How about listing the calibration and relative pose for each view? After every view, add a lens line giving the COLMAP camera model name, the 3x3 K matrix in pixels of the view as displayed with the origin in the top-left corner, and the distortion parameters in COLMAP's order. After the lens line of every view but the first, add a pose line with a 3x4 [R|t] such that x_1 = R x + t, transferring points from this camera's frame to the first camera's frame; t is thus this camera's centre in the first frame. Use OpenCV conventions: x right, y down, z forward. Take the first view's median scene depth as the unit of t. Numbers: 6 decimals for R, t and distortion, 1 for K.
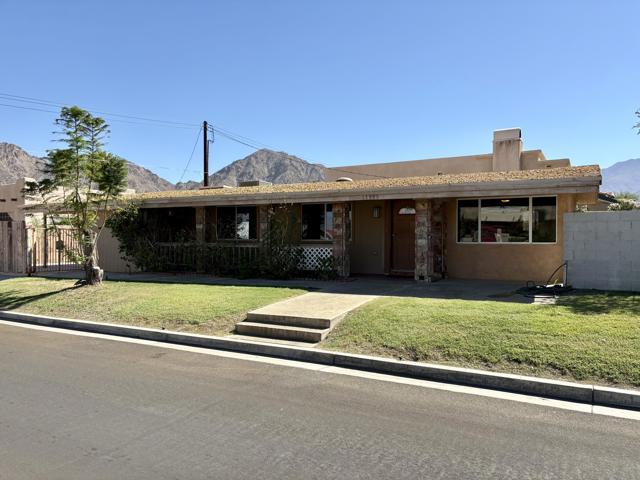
lens RADIAL K [[484.7, 0, 322.4], [0, 484.7, 235.1], [0, 0, 1]] dist [0.068985, -0.075095]
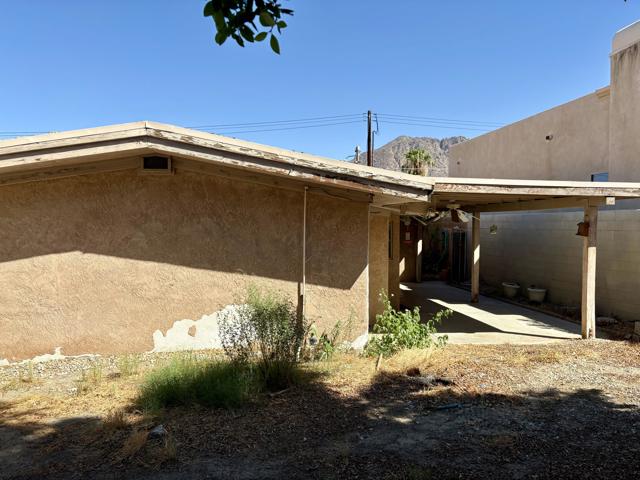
lens RADIAL K [[484.7, 0, 317.7], [0, 484.7, 245.2], [0, 0, 1]] dist [0.068985, -0.075095]
pose [[0.611489, 0.031330, -0.790633, 1.071409], [0.003195, 0.999110, 0.042062, -0.059690], [0.791247, -0.028247, 0.610844, 0.935923]]
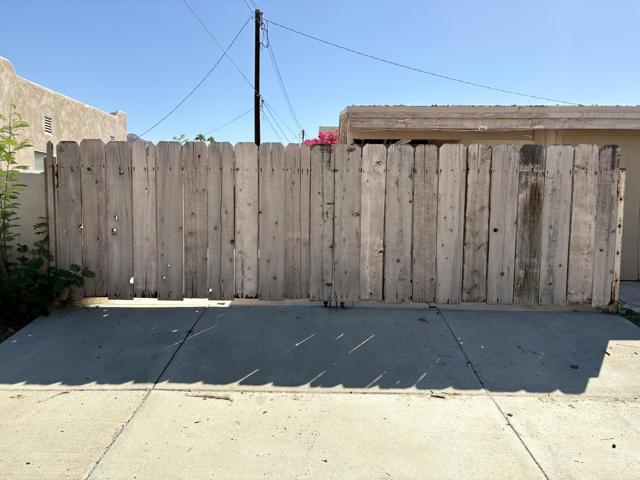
lens RADIAL K [[484.7, 0, 344.1], [0, 484.7, 245.2], [0, 0, 1]] dist [0.068985, -0.075095]
pose [[0.879950, -0.032393, 0.473960, -1.181681], [-0.012087, 0.995823, 0.090500, 0.012233], [-0.474912, -0.085364, 0.875883, 1.024726]]
